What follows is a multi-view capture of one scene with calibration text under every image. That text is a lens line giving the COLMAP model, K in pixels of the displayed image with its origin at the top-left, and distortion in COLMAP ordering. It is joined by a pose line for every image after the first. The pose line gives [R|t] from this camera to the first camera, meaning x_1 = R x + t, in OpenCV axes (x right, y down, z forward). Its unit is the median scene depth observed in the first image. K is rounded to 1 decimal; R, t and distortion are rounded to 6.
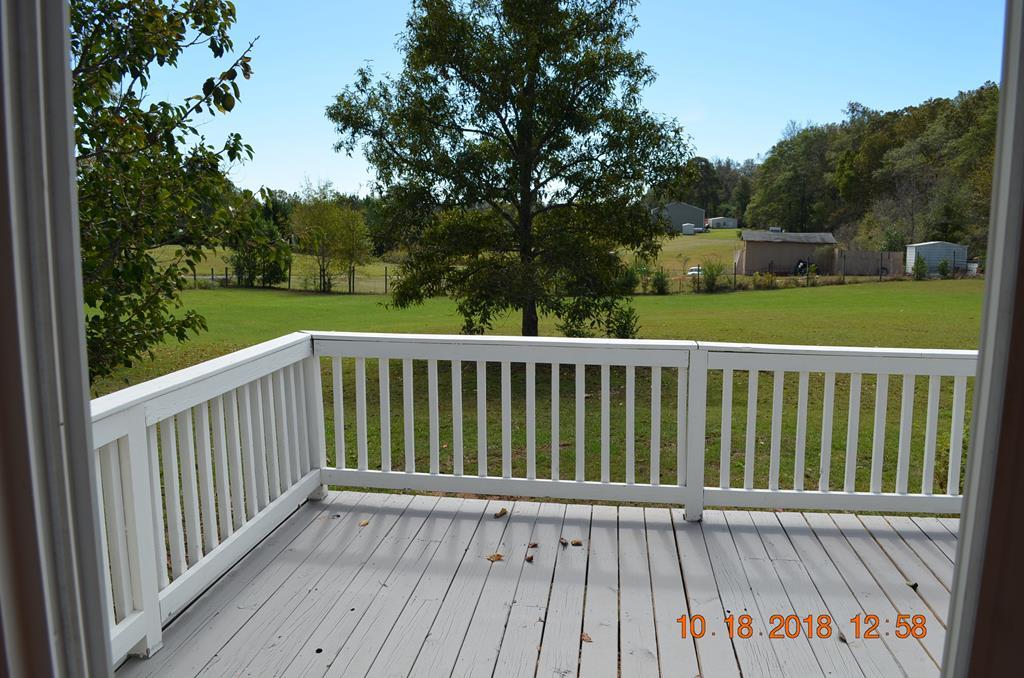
lens RADIAL K [[797.4, 0, 512.0], [0, 797.4, 339.0], [0, 0, 1]] dist [-0.088534, 0.004738]
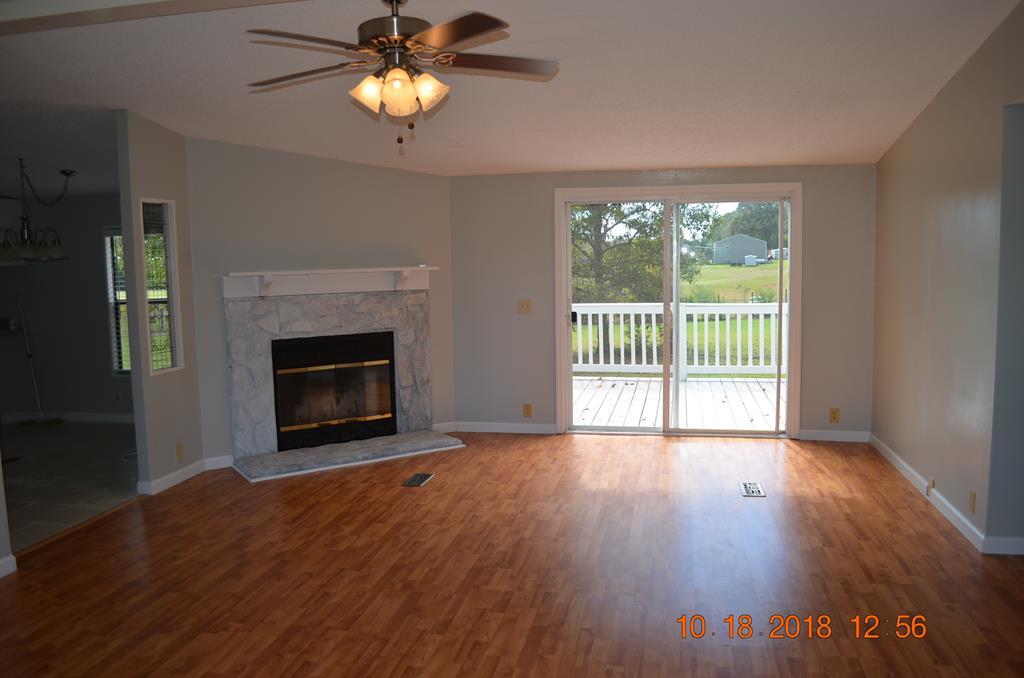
lens RADIAL K [[797.4, 0, 512.0], [0, 797.4, 339.0], [0, 0, 1]] dist [-0.088534, 0.004738]
pose [[0.996357, -0.020738, -0.082719, -0.019856], [0.016824, 0.998718, -0.047739, 0.056392], [0.083603, 0.046173, 0.995429, -0.362275]]
